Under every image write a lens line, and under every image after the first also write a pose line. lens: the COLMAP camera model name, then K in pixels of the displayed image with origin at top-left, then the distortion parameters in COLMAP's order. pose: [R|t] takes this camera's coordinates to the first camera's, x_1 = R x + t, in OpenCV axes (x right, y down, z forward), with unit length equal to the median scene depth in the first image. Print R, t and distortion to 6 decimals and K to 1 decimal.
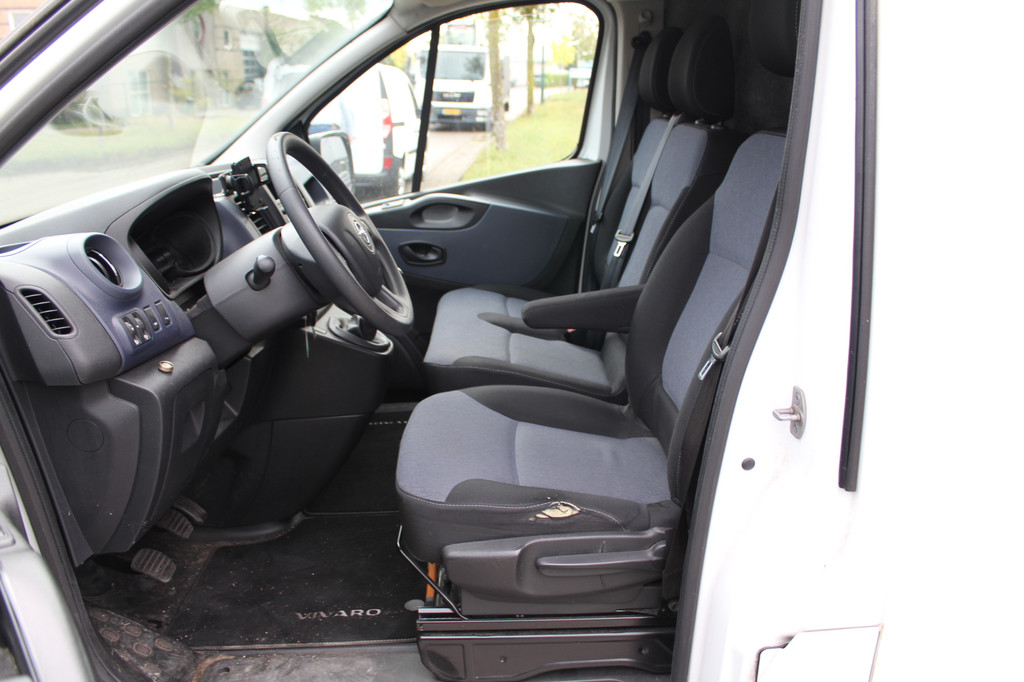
lens RADIAL K [[857.0, 0, 512.0], [0, 857.0, 341.0], [0, 0, 1]] dist [-0.164725, 0.154374]
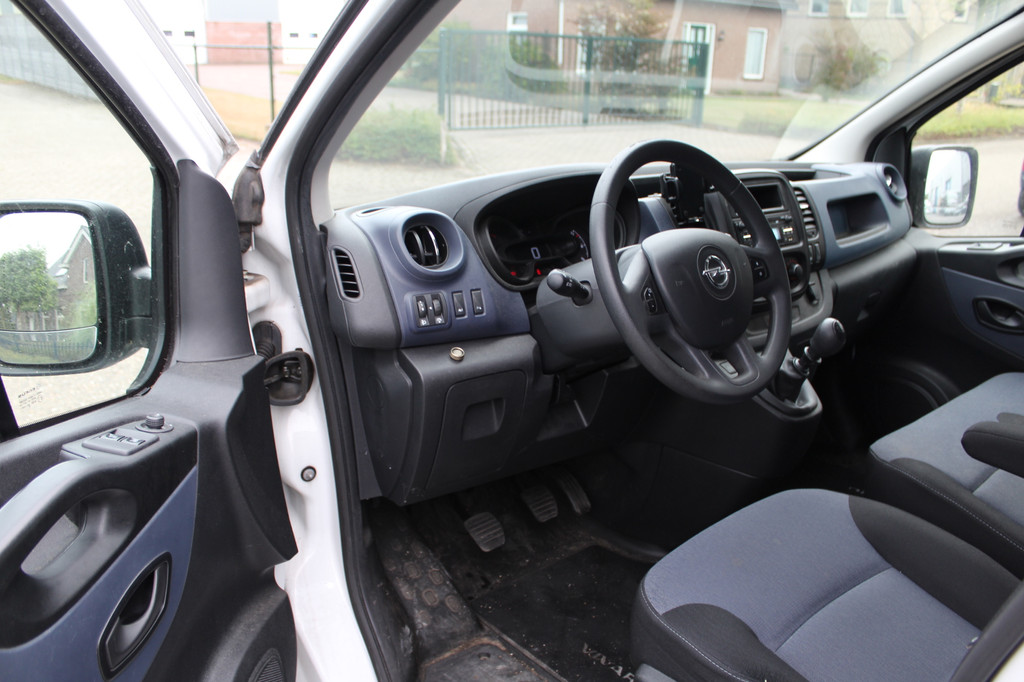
lens RADIAL K [[857.0, 0, 512.0], [0, 857.0, 341.0], [0, 0, 1]] dist [-0.164725, 0.154374]
pose [[0.622127, 0.284930, -0.729227, 0.318501], [-0.266226, 0.952911, 0.145204, -0.128901], [0.736262, 0.103804, 0.668688, 0.305212]]
